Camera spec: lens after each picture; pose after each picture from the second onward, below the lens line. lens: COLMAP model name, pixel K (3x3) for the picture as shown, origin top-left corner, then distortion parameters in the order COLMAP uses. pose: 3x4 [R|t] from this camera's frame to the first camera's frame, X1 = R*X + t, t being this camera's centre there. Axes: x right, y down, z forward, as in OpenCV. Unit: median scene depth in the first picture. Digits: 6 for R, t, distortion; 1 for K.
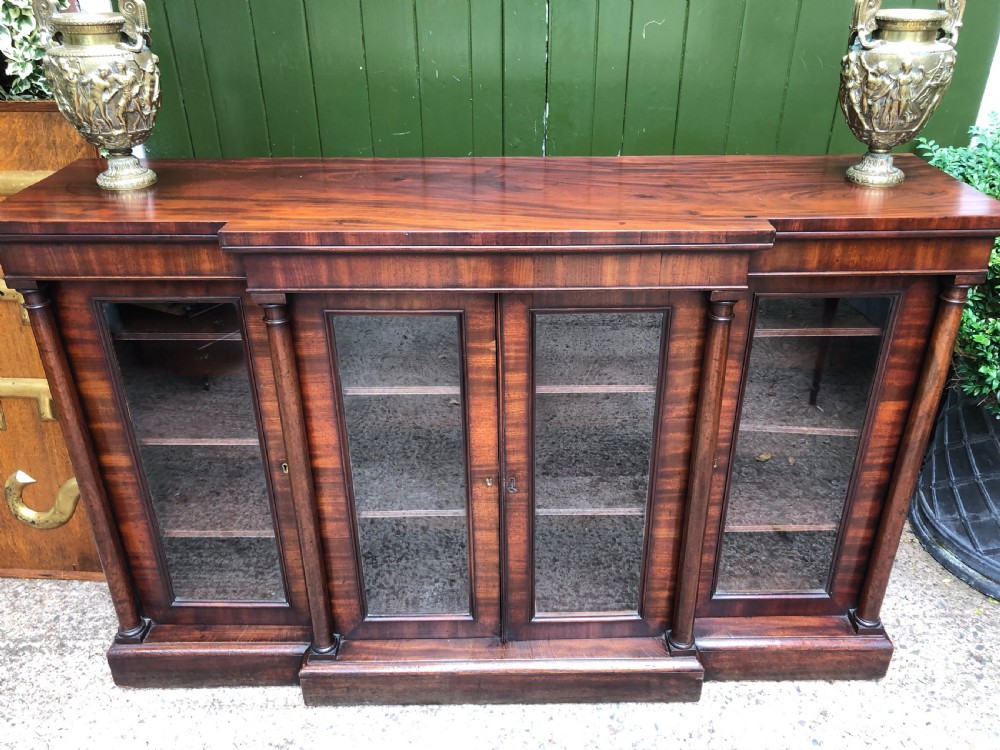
lens RADIAL K [[813.2, 0, 499.8], [0, 813.2, 370.3], [0, 0, 1]] dist [0.009779, -0.000309]
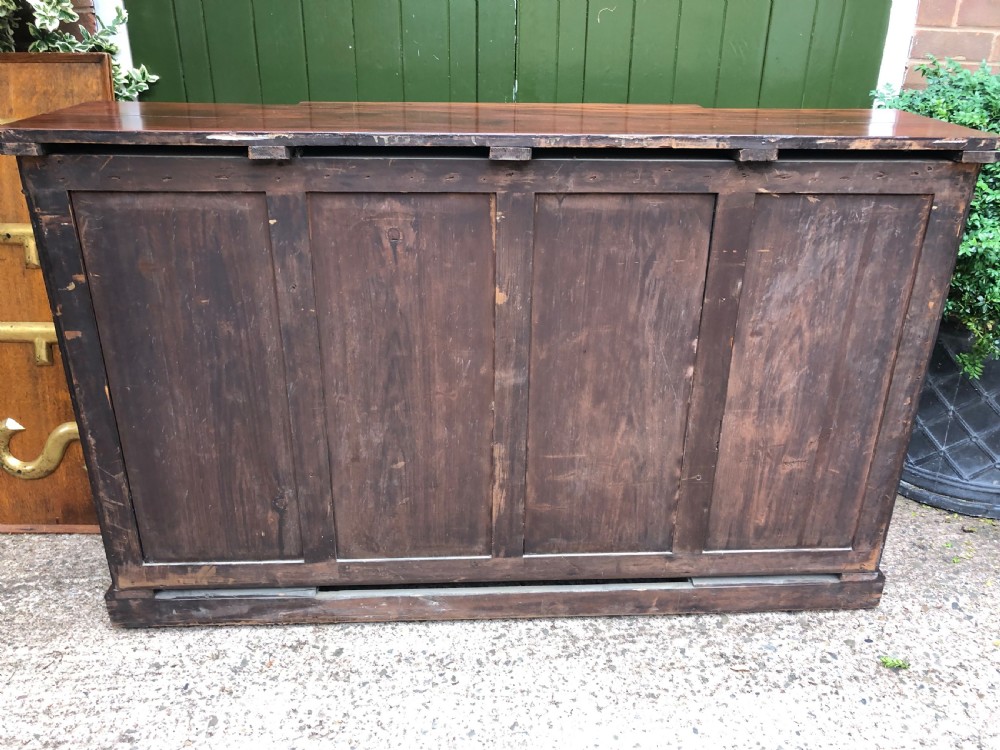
lens RADIAL K [[803.5, 0, 502.9], [0, 803.5, 363.3], [0, 0, 1]] dist [0.007974, 0.006664]
pose [[0.994315, -0.023811, 0.103783, -0.100110], [0.035985, 0.992473, -0.117055, 0.226588], [-0.100214, 0.120124, 0.987688, -0.071382]]
